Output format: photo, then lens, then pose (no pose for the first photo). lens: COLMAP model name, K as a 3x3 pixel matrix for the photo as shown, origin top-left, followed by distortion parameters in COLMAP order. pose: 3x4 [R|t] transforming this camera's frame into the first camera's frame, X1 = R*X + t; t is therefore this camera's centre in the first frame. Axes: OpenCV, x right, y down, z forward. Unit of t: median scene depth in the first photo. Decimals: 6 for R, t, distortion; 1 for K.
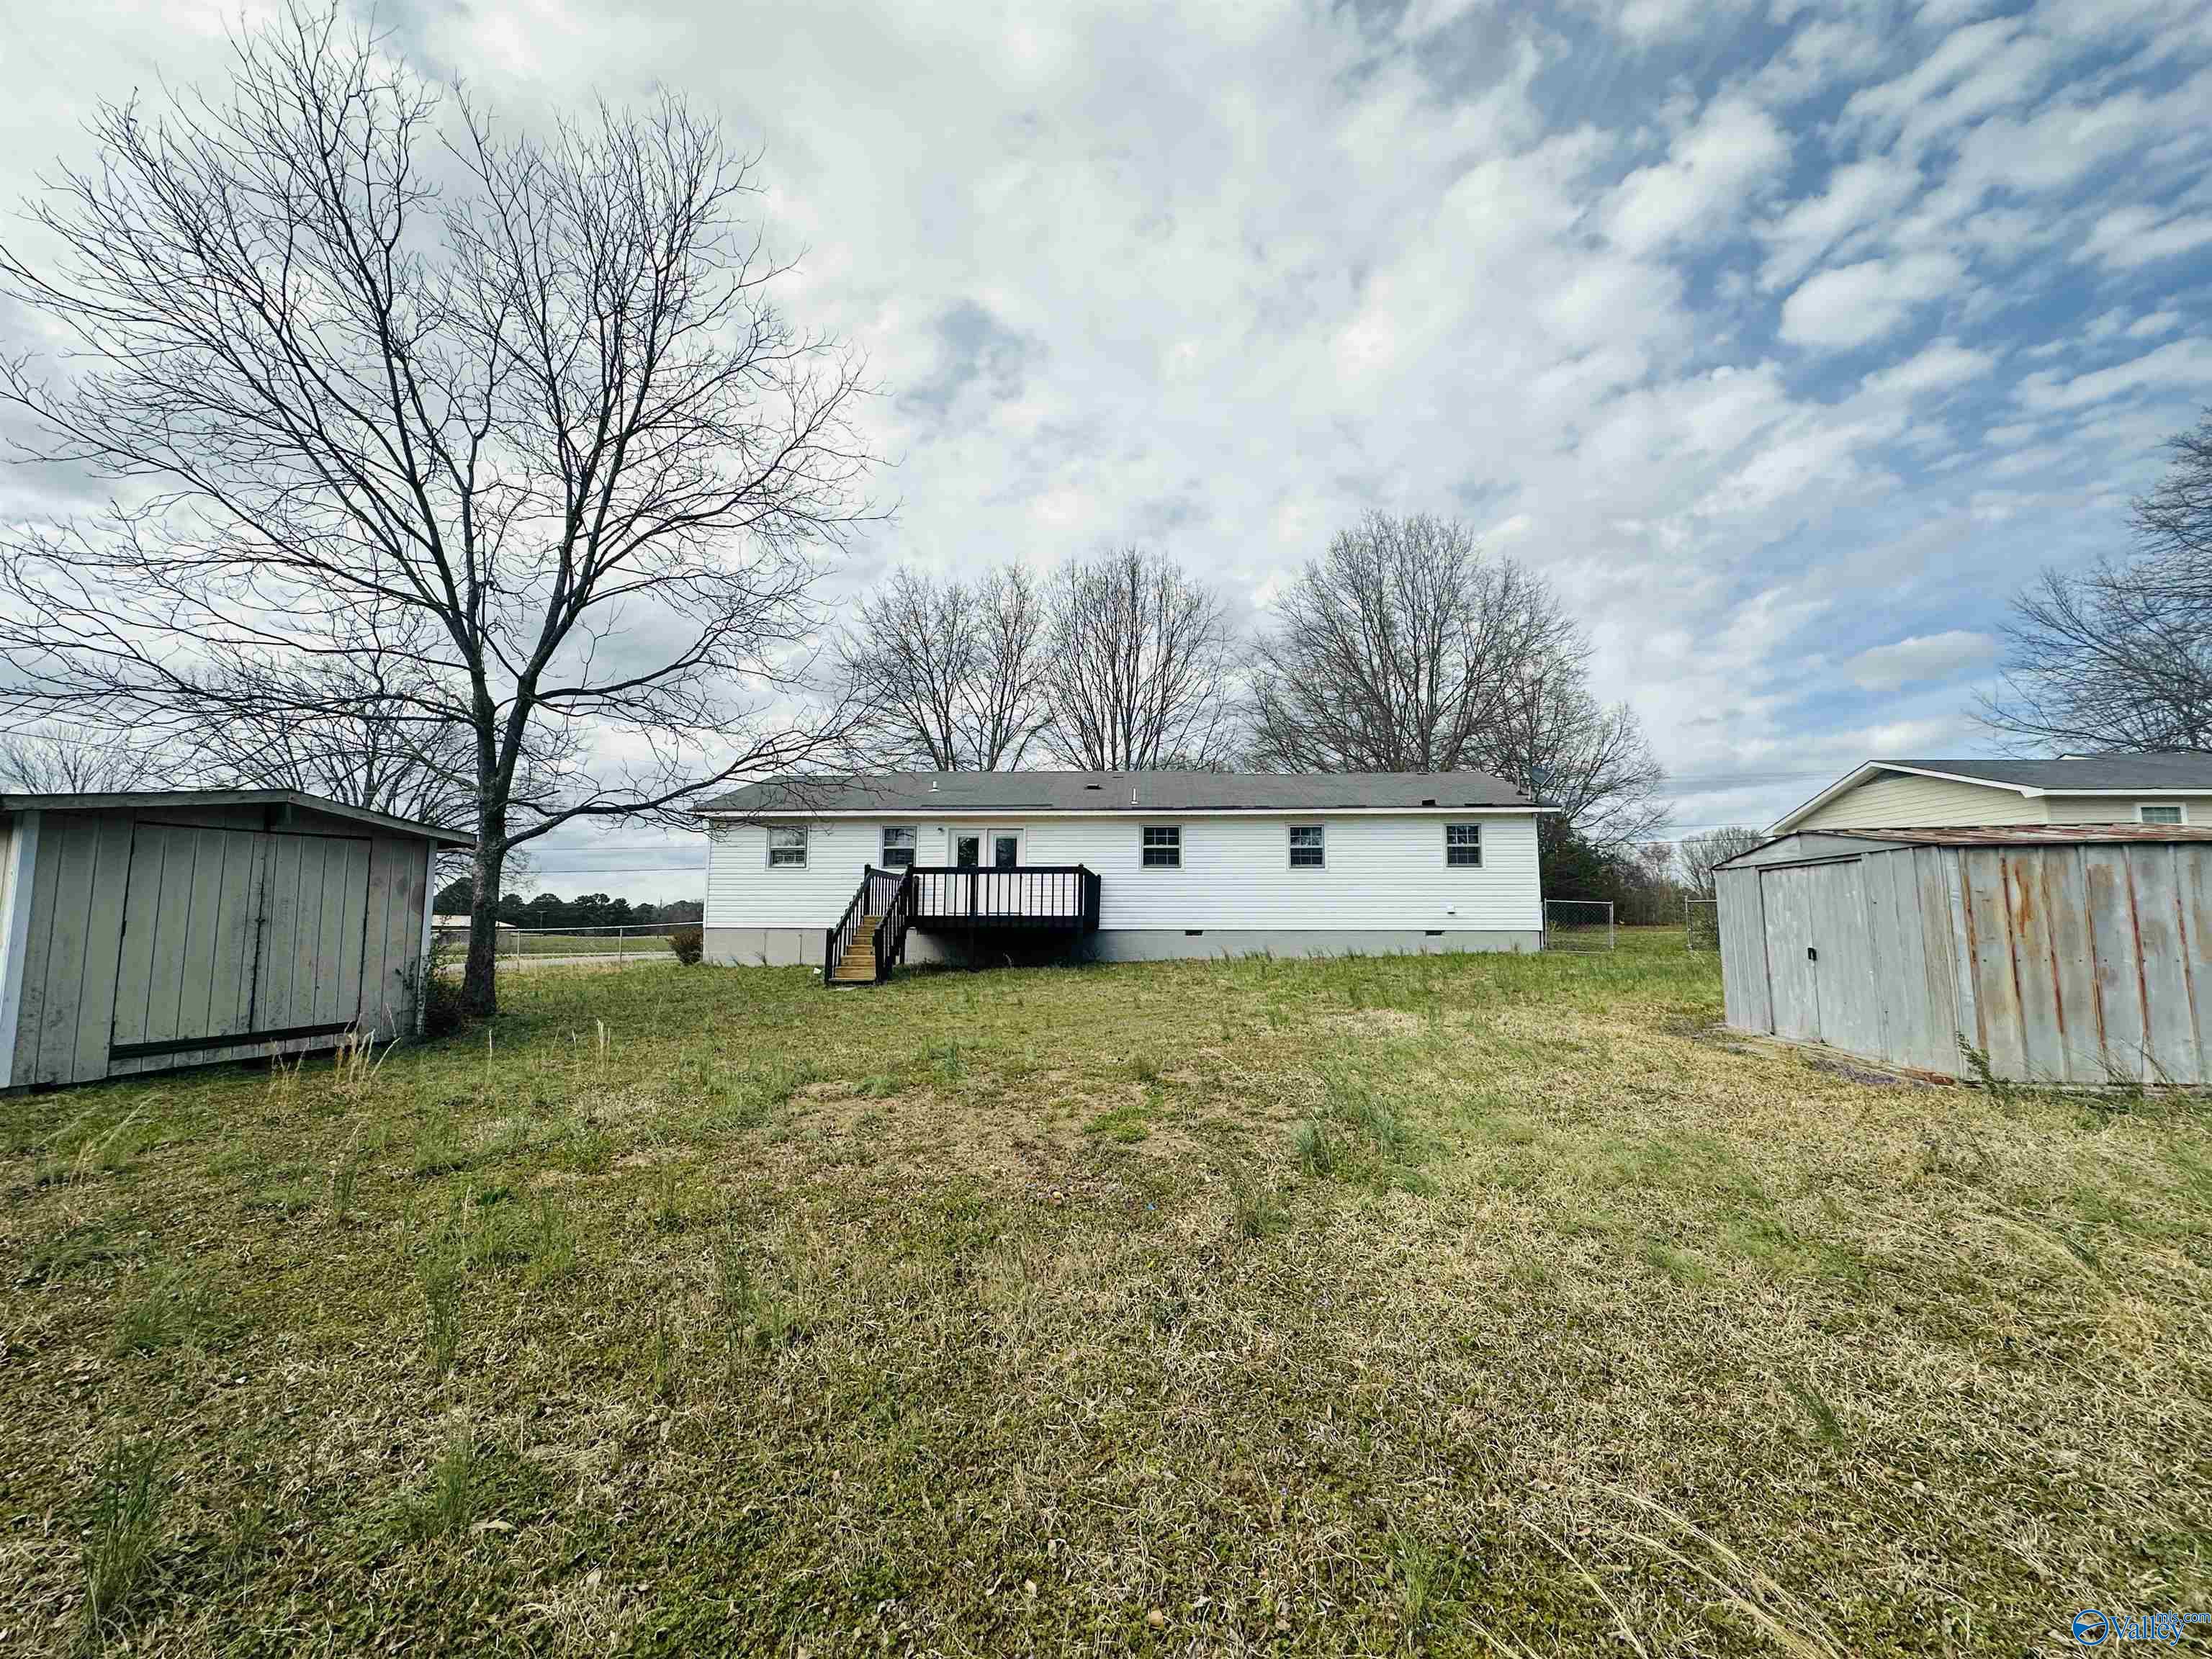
lens RADIAL K [[877.2, 0, 1109.5], [0, 877.2, 839.1], [0, 0, 1]] dist [-0.003558, -0.000066]
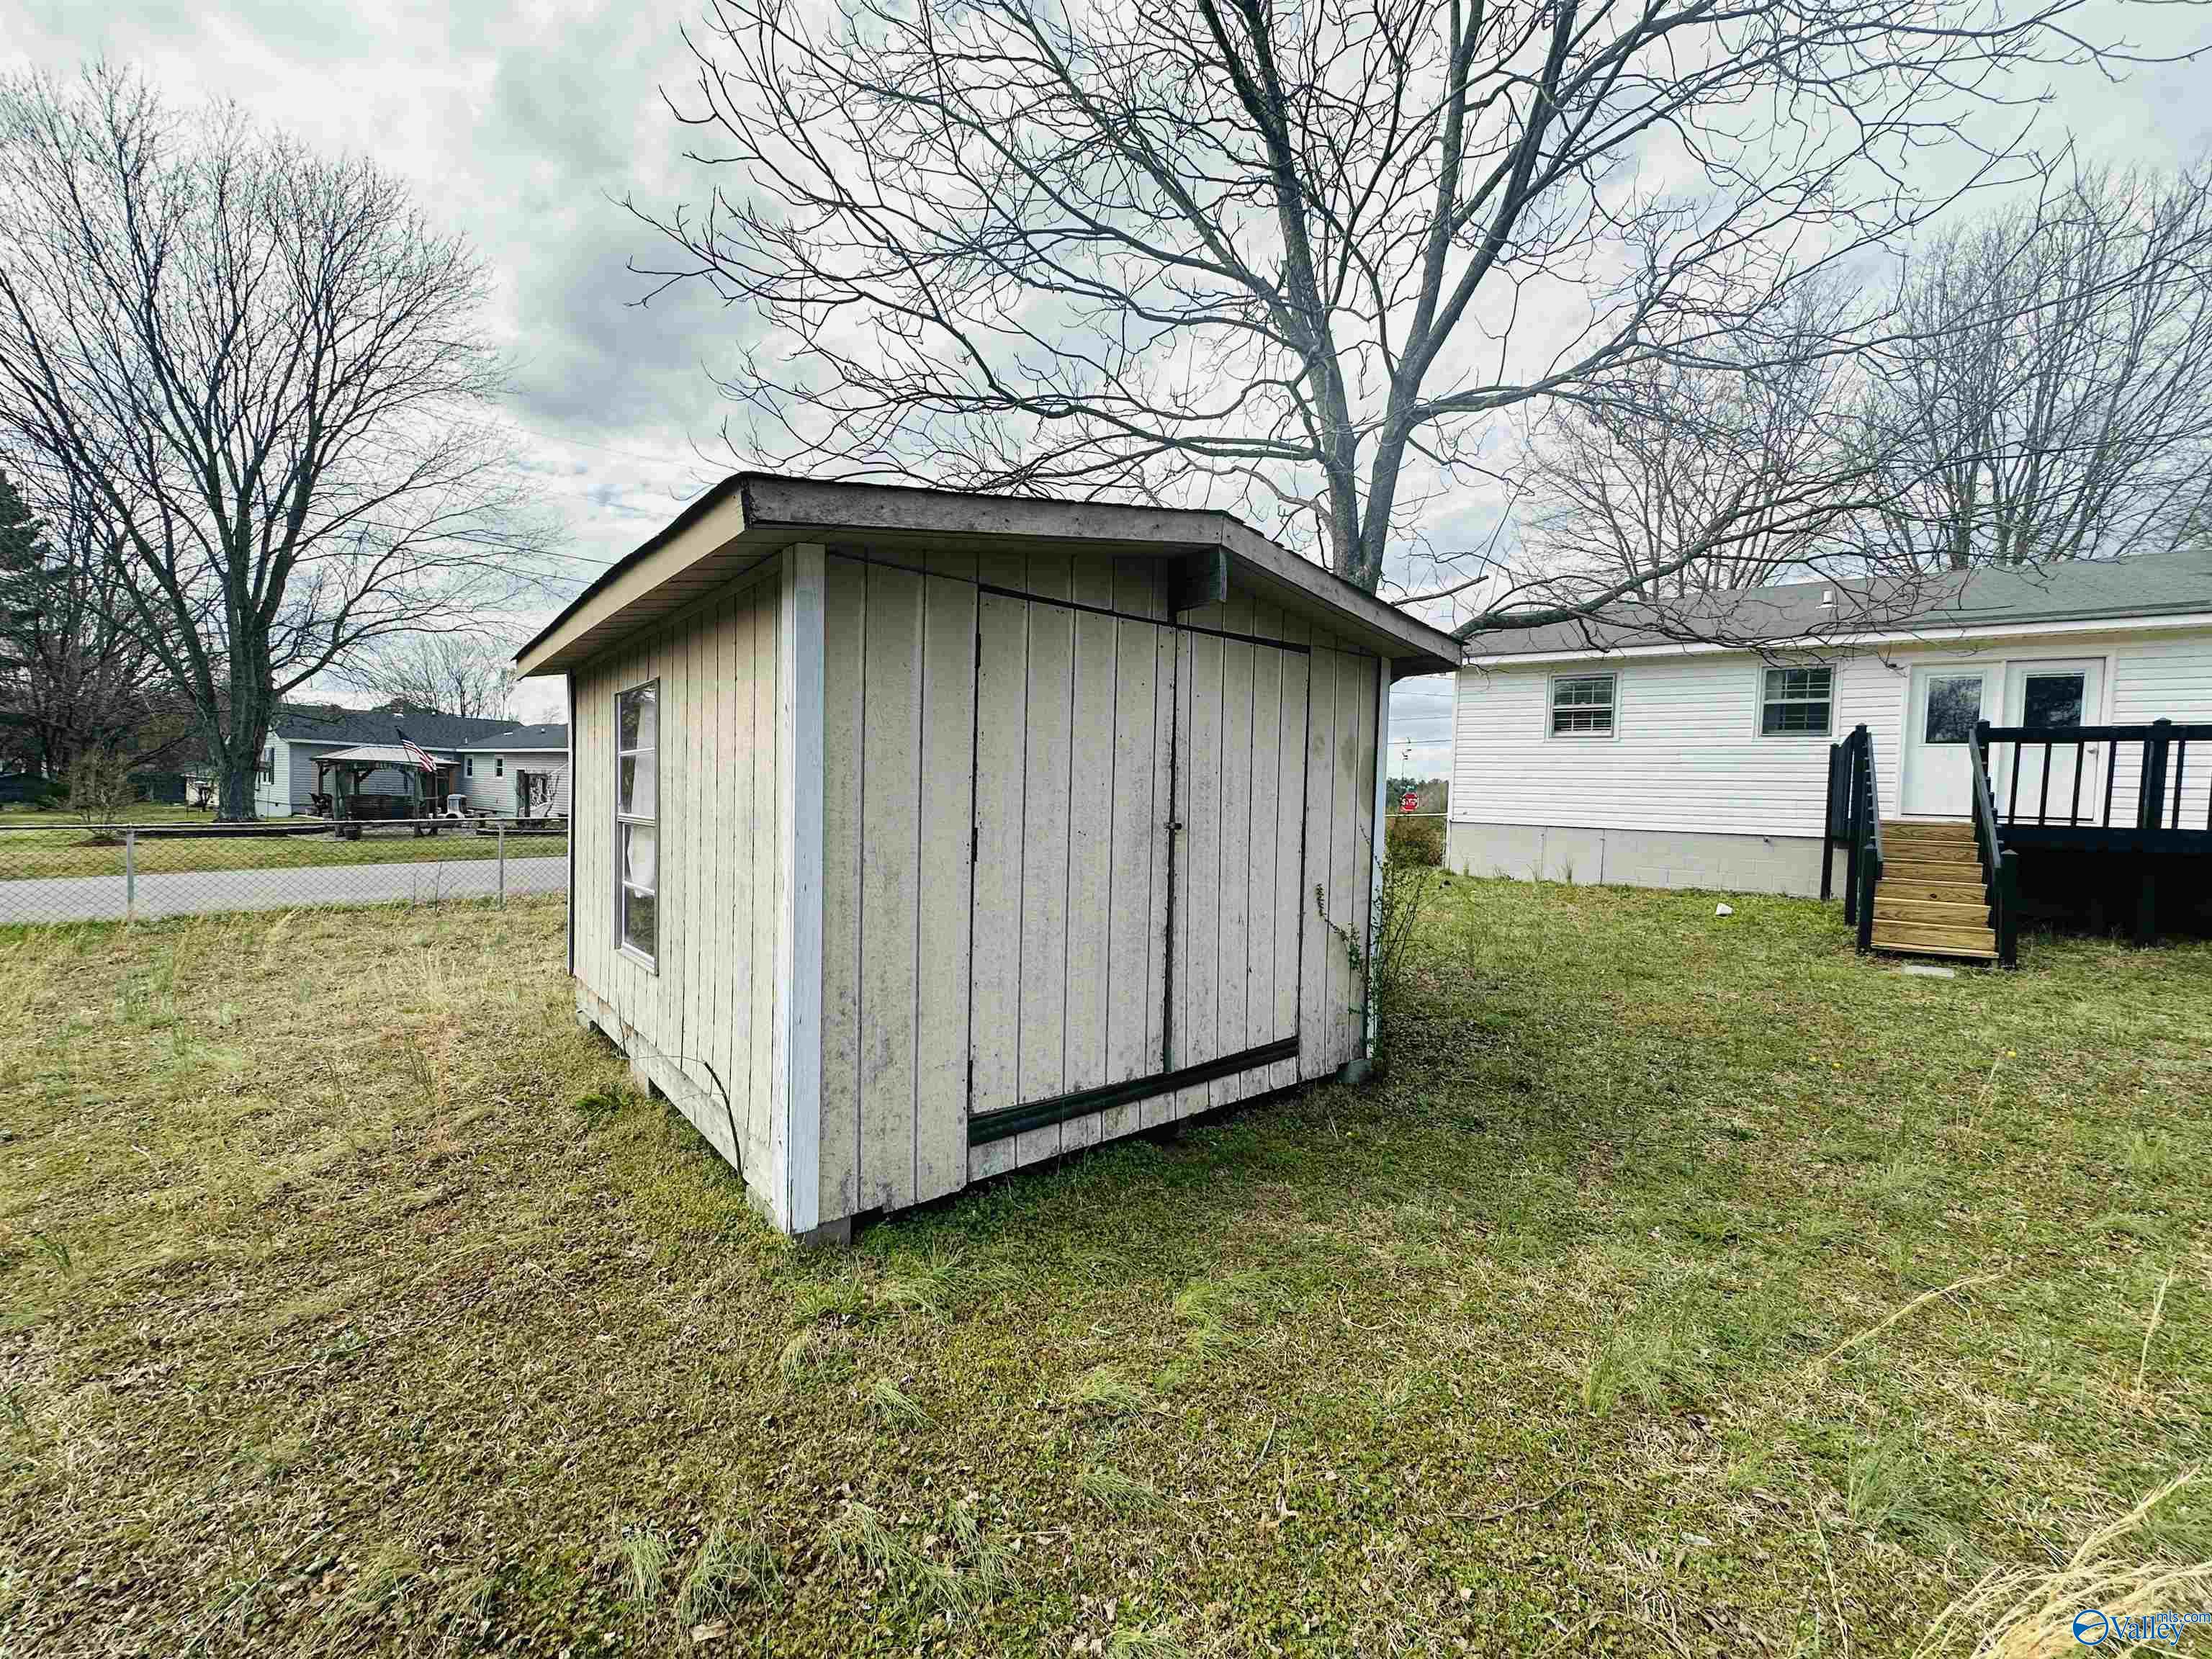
lens RADIAL K [[877.2, 0, 1099.4], [0, 877.2, 843.4], [0, 0, 1]] dist [-0.003558, -0.000066]
pose [[0.835568, 0.053303, -0.546795, -0.308045], [0.022876, 0.991043, 0.131566, 0.017329], [0.548911, -0.122441, 0.826865, 0.248068]]
